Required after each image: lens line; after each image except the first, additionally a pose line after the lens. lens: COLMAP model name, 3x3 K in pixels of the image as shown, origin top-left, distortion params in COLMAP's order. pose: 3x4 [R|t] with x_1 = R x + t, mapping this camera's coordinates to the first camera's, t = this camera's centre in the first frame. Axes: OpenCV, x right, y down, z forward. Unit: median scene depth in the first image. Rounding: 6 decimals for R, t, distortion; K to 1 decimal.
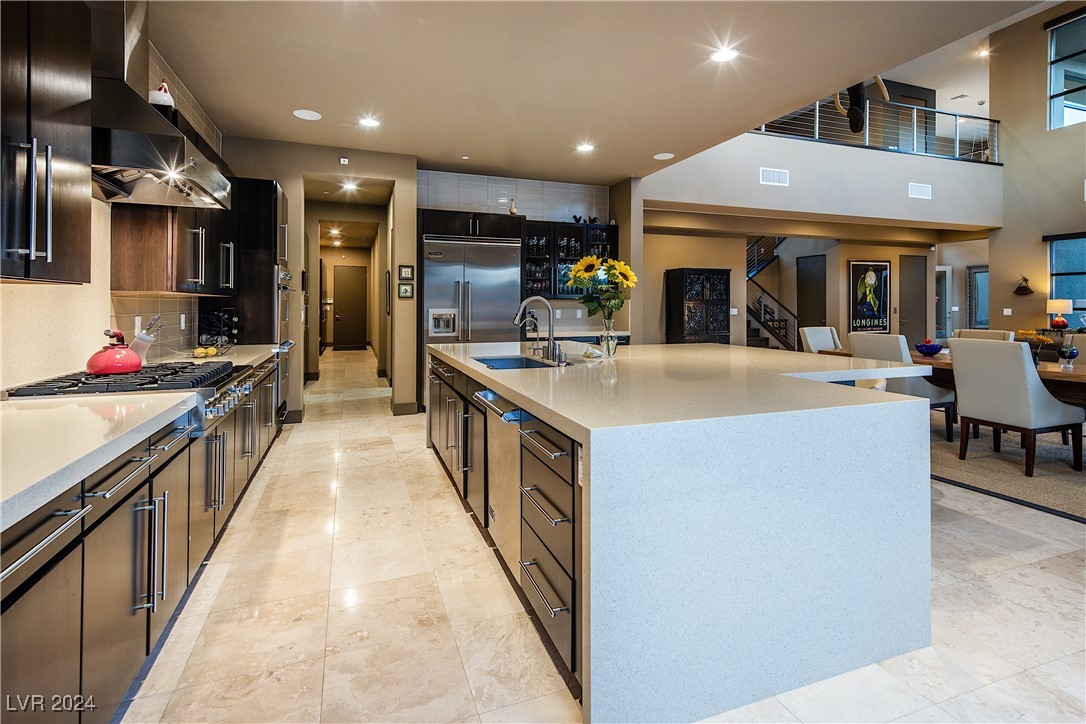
lens RADIAL K [[519.8, 0, 538.4], [0, 519.8, 305.1], [0, 0, 1]] dist [0.020893, -0.003670]
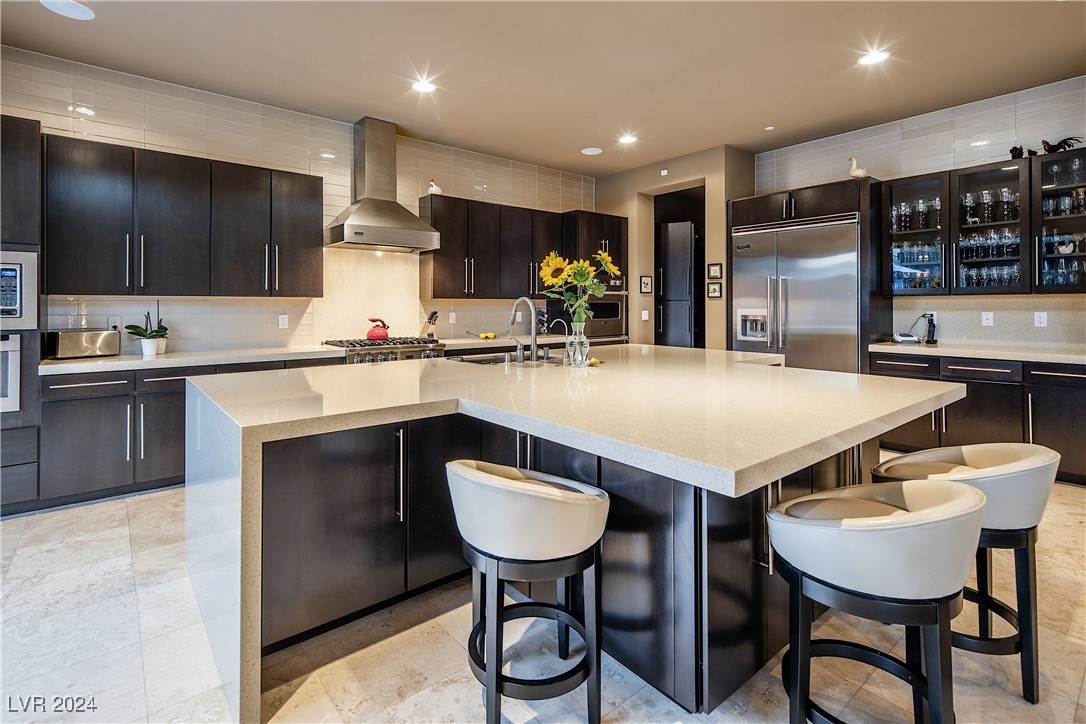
lens RADIAL K [[519.8, 0, 542.8], [0, 519.8, 303.5], [0, 0, 1]] dist [0.020893, -0.003670]
pose [[0.327269, -0.005231, -0.944917, 0.336745], [0.004214, 0.999983, -0.004076, -0.000243], [0.944922, -0.002648, 0.327286, 0.241611]]
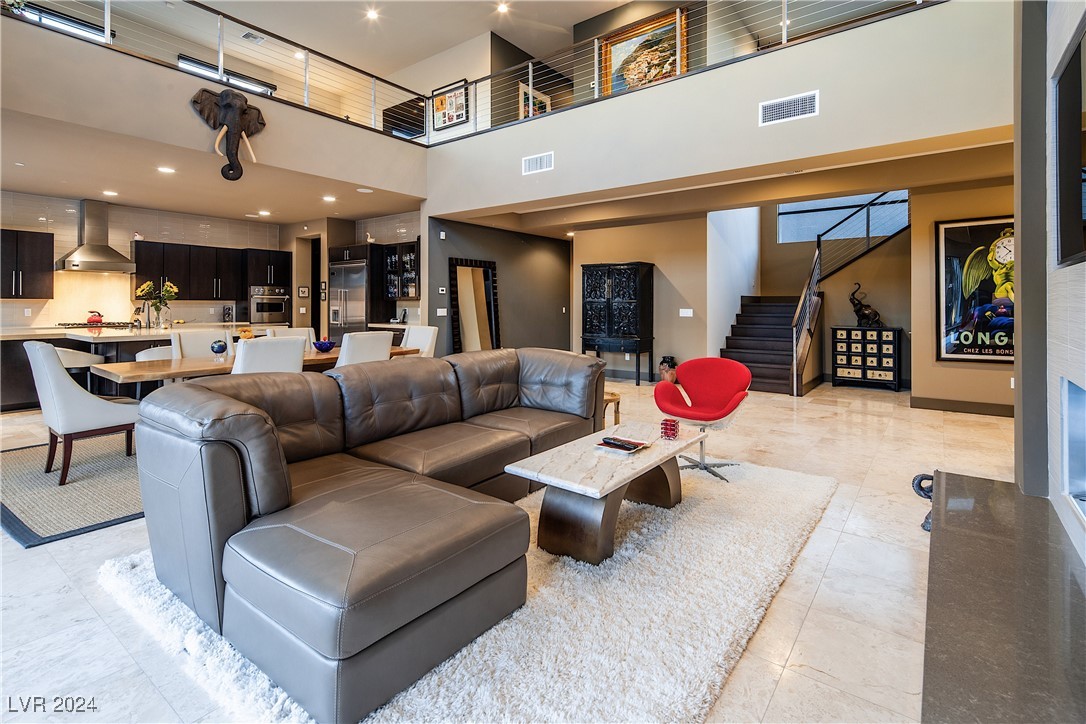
lens RADIAL K [[519.8, 0, 543.1], [0, 519.8, 305.3], [0, 0, 1]] dist [0.020893, -0.003670]
pose [[0.530799, 0.000523, -0.847498, 0.998670], [-0.000675, 1.000000, 0.000195, 0.001025], [0.847498, 0.000468, 0.530799, 0.431485]]
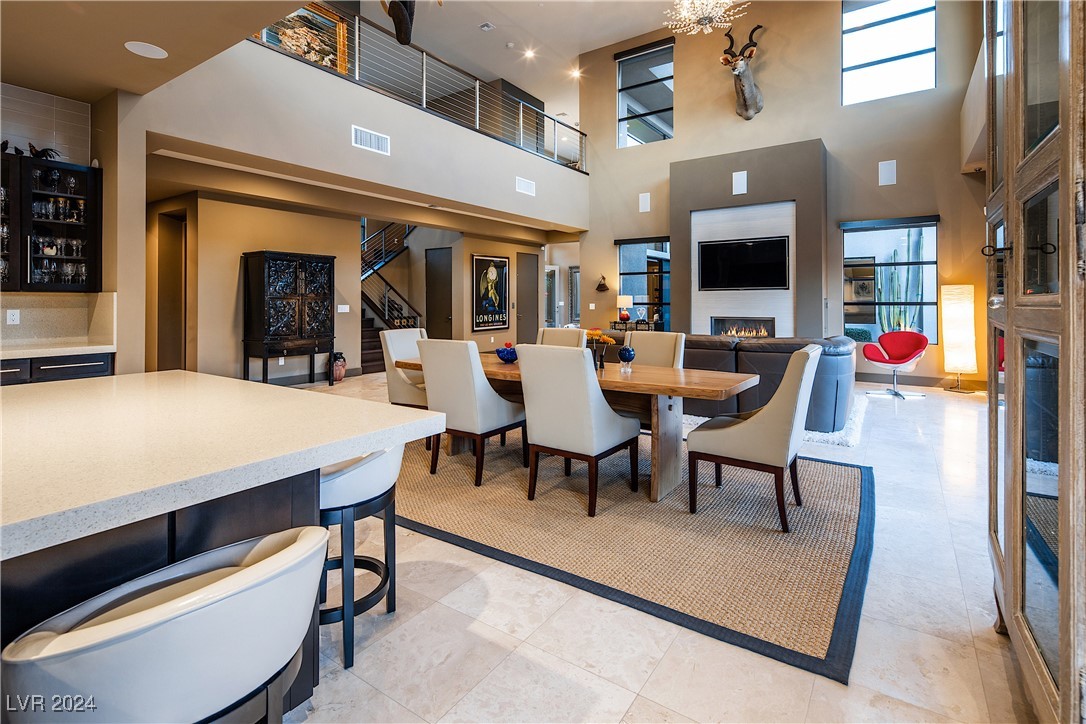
lens RADIAL K [[519.8, 0, 538.0], [0, 519.8, 299.8], [0, 0, 1]] dist [0.020893, -0.003670]
pose [[0.821033, -0.000432, 0.570880, 0.167297], [0.001222, 0.999999, -0.001002, -0.000467], [-0.570879, 0.001520, 0.821033, 0.161735]]
